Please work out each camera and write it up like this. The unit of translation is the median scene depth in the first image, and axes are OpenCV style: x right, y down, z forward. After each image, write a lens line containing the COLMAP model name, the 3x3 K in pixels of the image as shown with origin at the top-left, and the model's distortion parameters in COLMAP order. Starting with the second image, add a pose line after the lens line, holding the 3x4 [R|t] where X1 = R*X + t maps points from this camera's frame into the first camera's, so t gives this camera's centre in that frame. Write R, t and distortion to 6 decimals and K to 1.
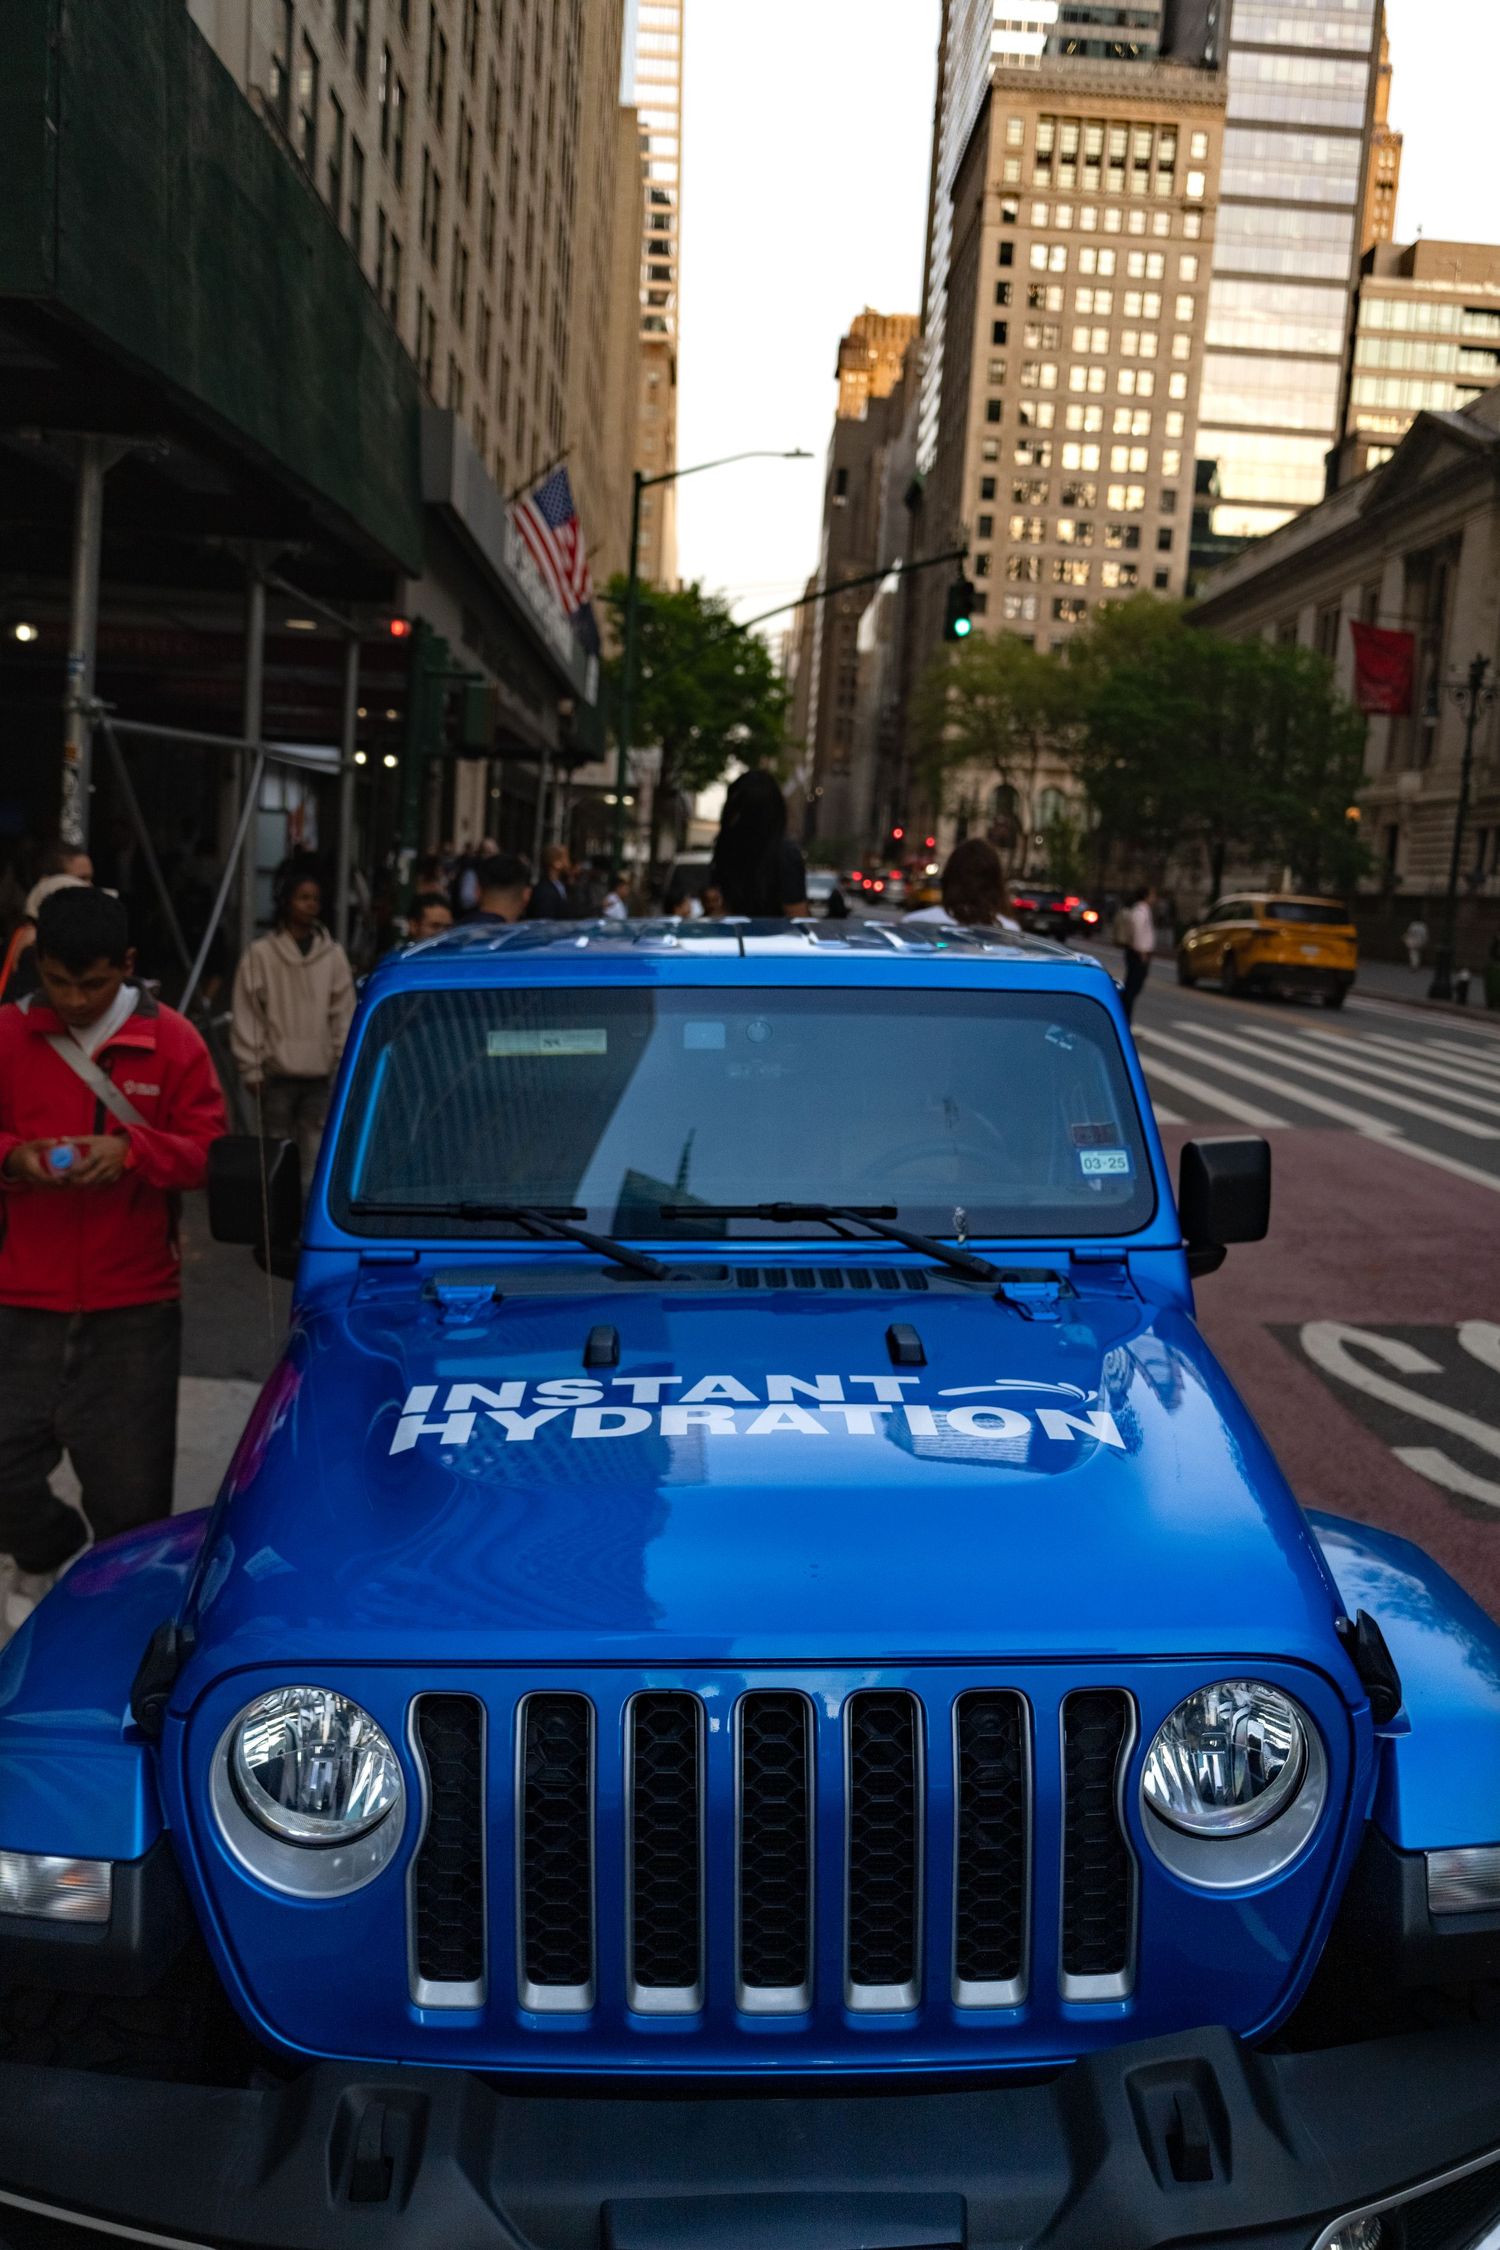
lens RADIAL K [[1843.8, 0, 744.8], [0, 1843.8, 1120.8], [0, 0, 1]] dist [-0.013094, -0.001287]
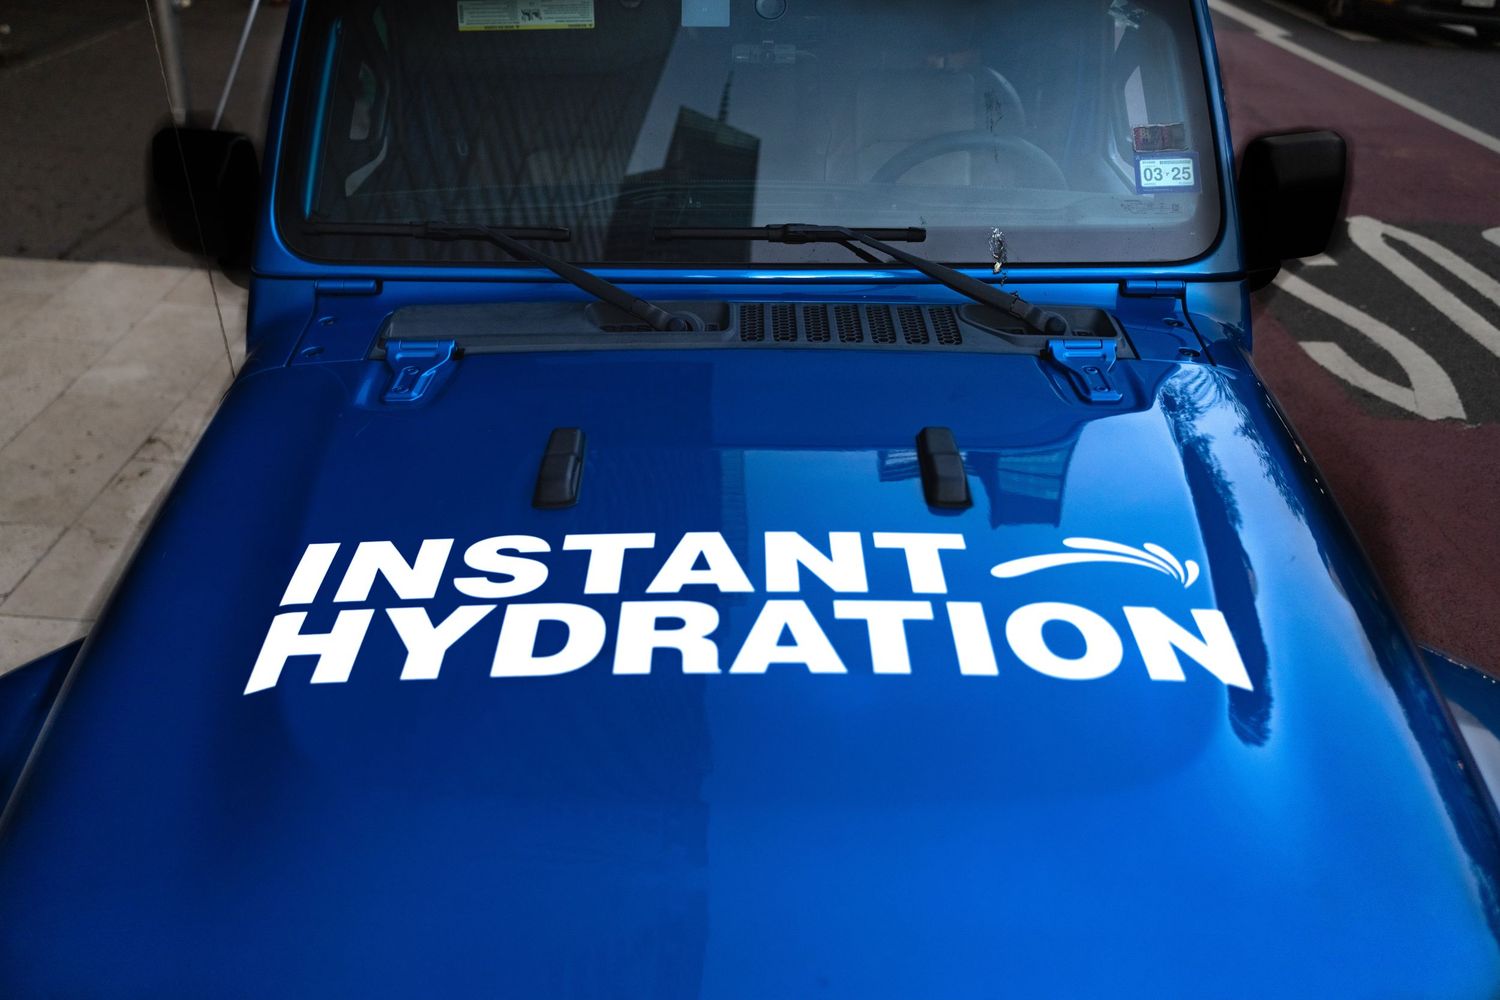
lens RADIAL K [[1229.2, 0, 759.8], [0, 1229.2, 510.7], [0, 0, 1]] dist [-0.013094, -0.001287]
pose [[0.999905, 0.007980, -0.011253, 0.015156], [-0.003091, 0.924573, 0.380993, -0.065716], [0.013444, -0.380922, 0.924510, 0.533427]]
